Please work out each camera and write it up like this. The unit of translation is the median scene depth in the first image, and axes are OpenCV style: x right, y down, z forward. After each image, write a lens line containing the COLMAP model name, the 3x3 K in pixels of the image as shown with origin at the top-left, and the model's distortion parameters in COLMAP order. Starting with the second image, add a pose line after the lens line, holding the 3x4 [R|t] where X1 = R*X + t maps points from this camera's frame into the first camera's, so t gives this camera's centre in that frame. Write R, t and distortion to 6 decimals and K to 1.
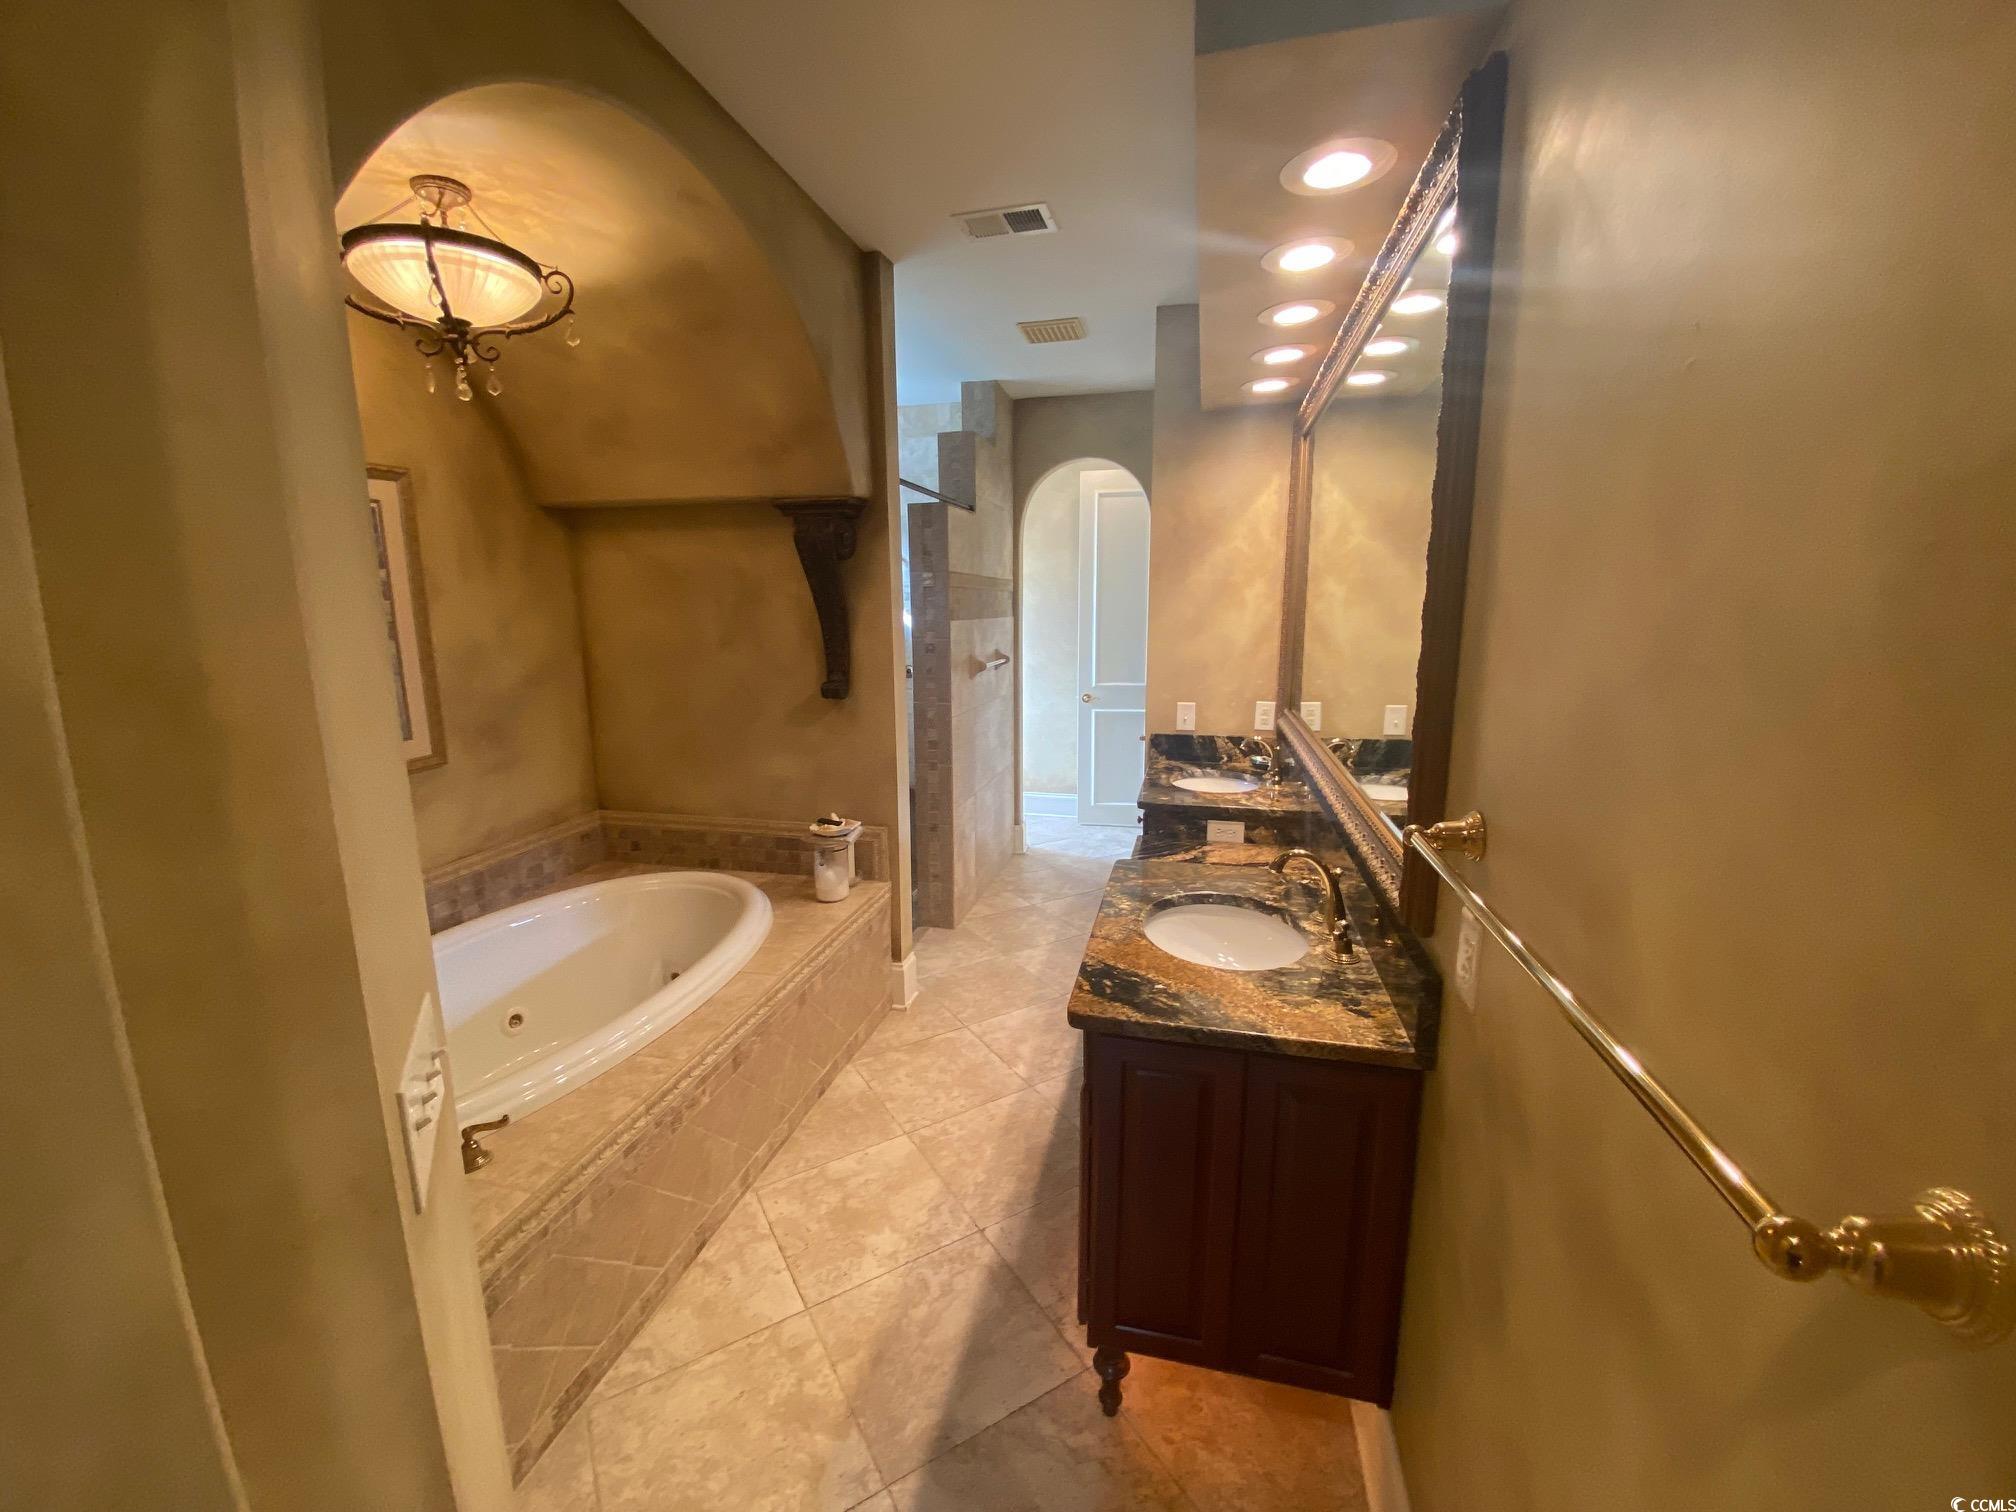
lens RADIAL K [[824.5, 0, 1008.0], [0, 824.5, 756.0], [0, 0, 1]] dist [-0.001367, -0.000346]
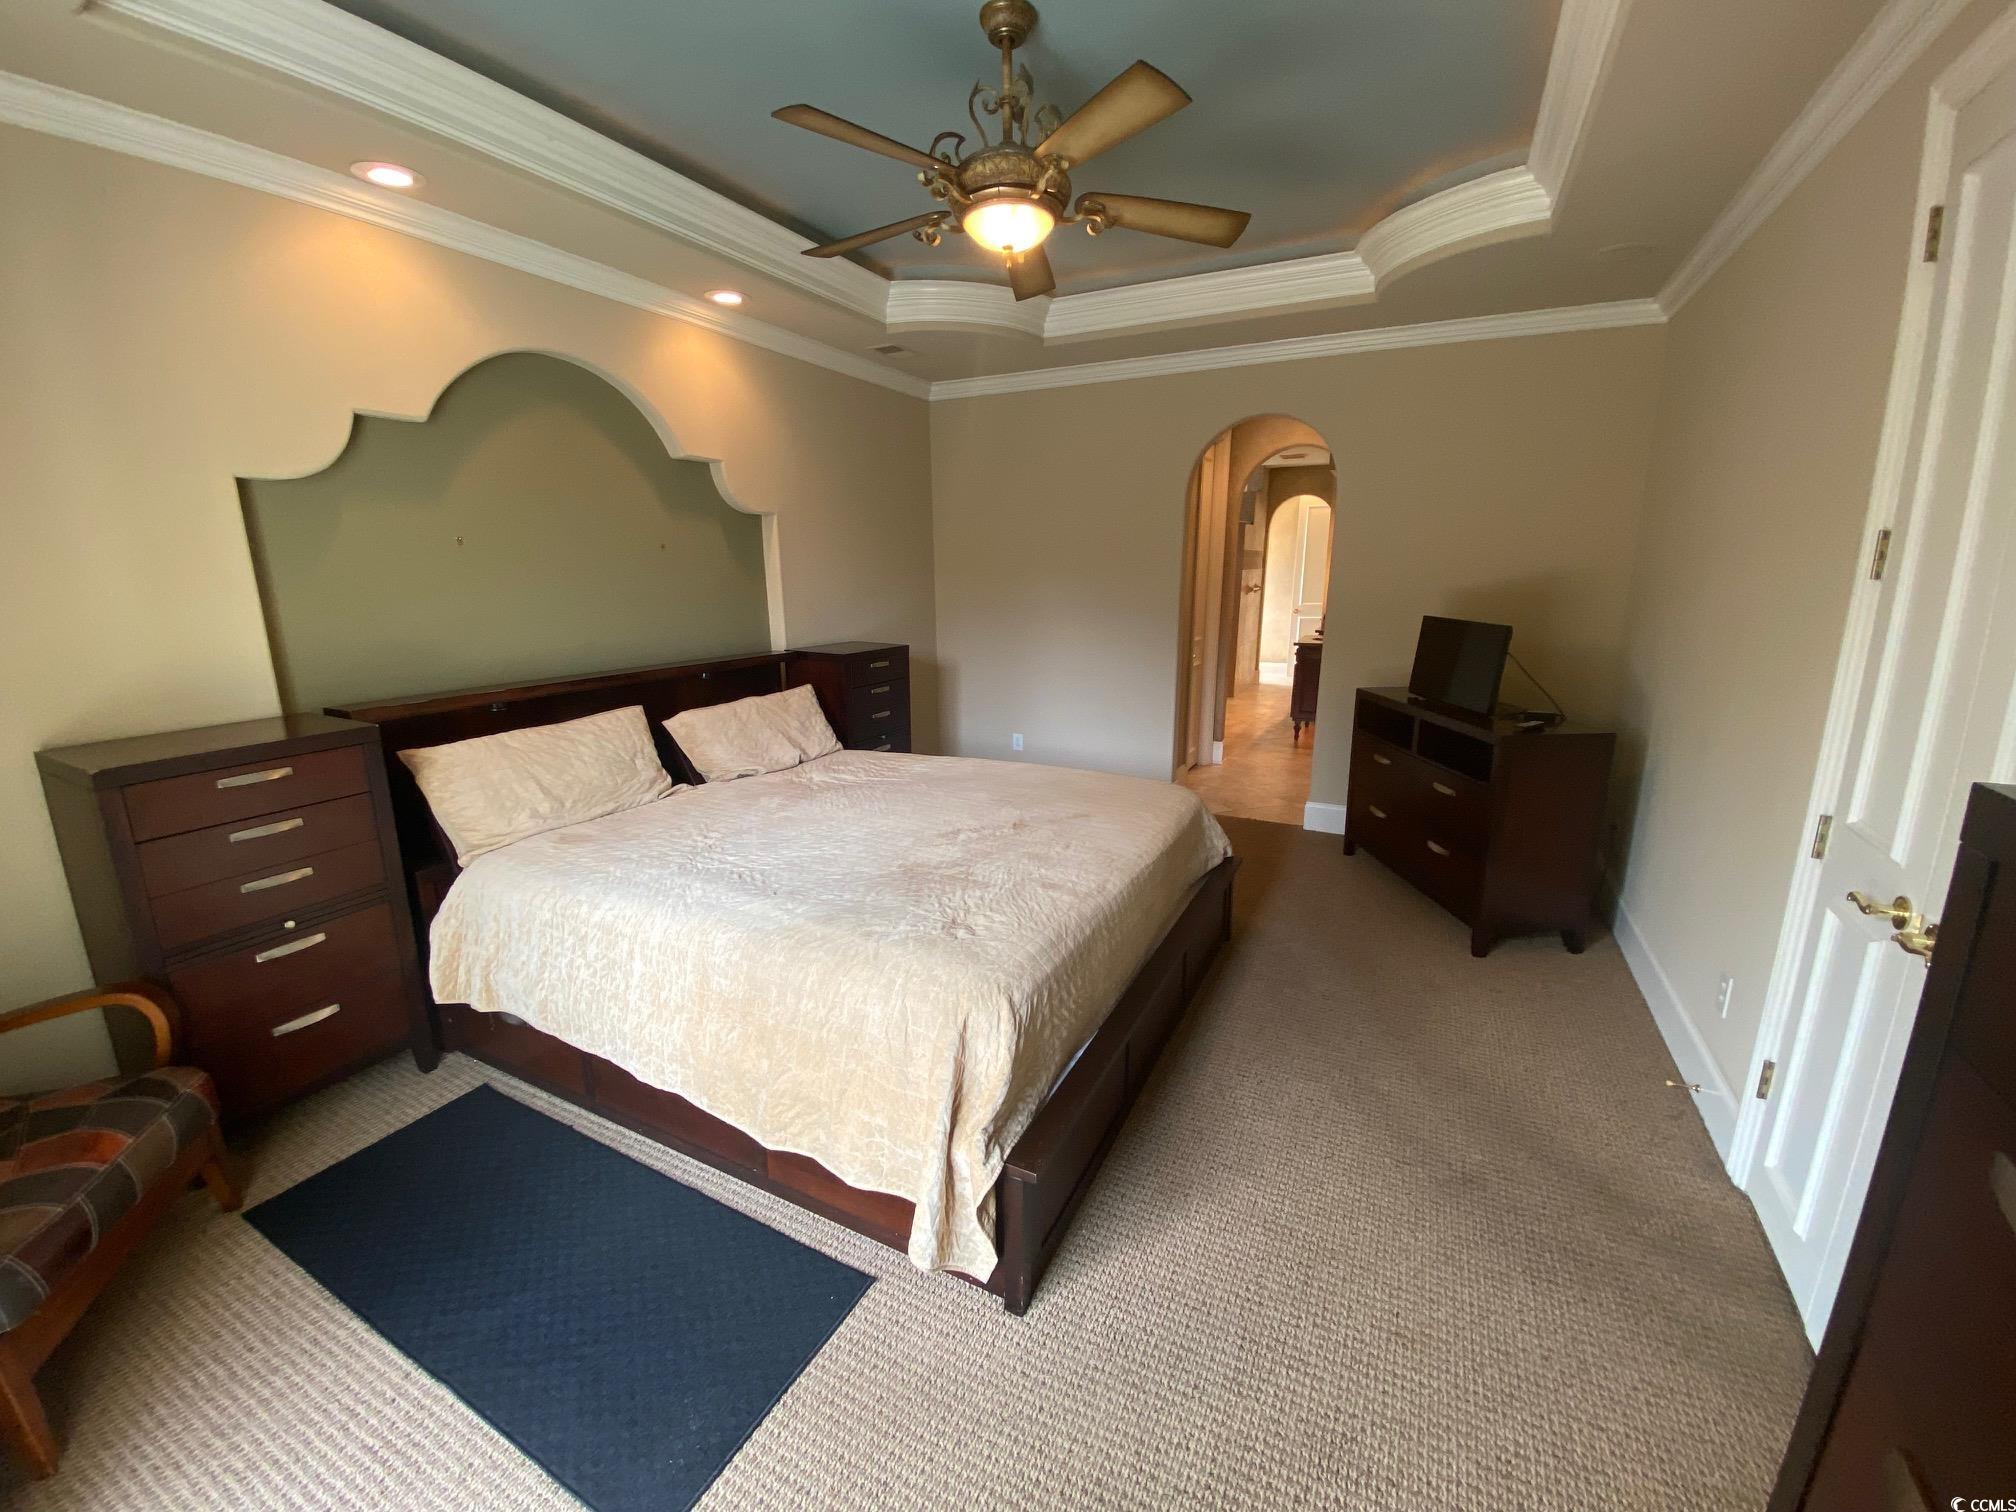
lens RADIAL K [[824.5, 0, 1008.0], [0, 824.5, 756.0], [0, 0, 1]] dist [-0.001367, -0.000346]
pose [[0.971242, 0.062507, -0.229741, -0.114216], [-0.049651, 0.996882, 0.061322, 0.217882], [0.232858, -0.048152, 0.971318, -1.261898]]
